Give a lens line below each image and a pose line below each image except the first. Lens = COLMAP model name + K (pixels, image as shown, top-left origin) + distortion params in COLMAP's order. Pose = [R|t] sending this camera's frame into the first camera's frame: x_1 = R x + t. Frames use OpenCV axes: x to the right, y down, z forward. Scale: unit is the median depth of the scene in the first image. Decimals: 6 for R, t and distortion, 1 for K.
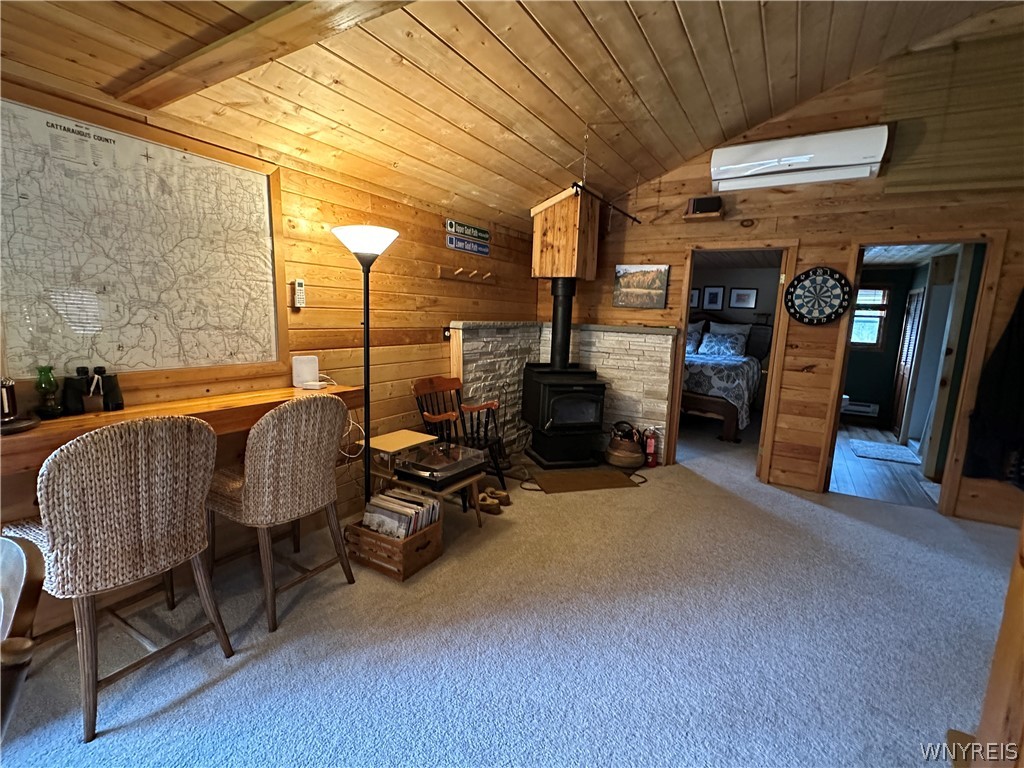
lens RADIAL K [[461.8, 0, 514.4], [0, 461.8, 388.7], [0, 0, 1]] dist [-0.002536, 0.000020]
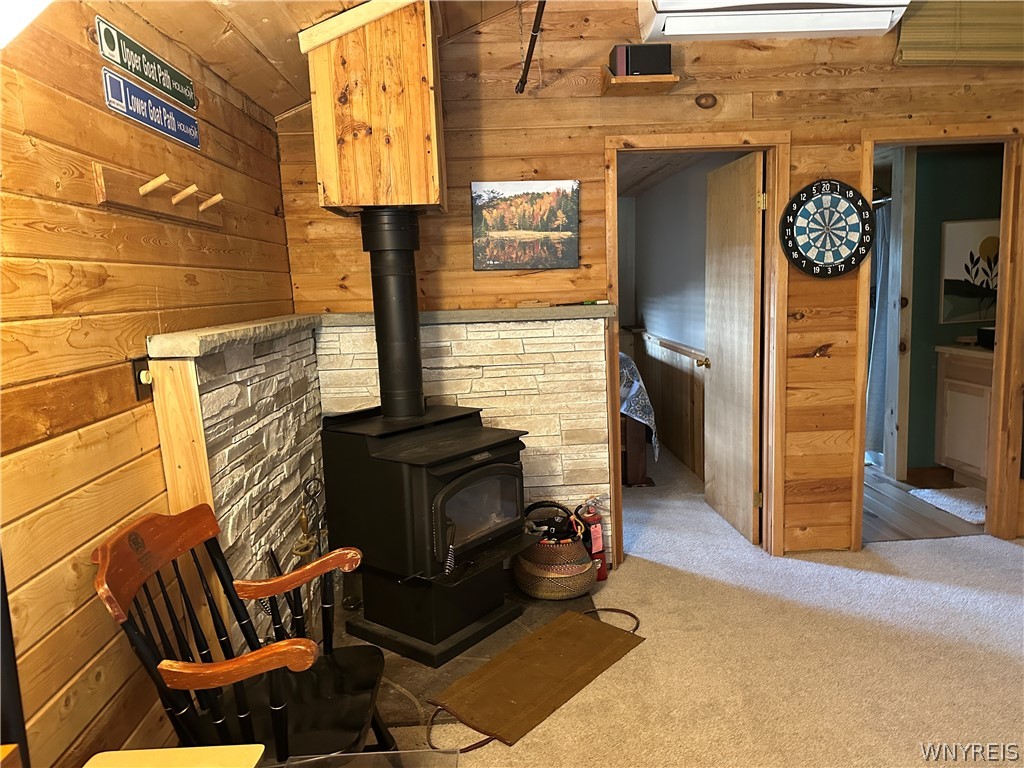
lens RADIAL K [[710.2, 0, 507.3], [0, 710.2, 386.9], [0, 0, 1]] dist [0.076663, -0.095786]
pose [[0.832771, -0.145967, 0.534029, -0.195187], [0.156816, 0.987303, 0.025321, -0.081764], [-0.530944, 0.062657, 0.845087, 0.420413]]
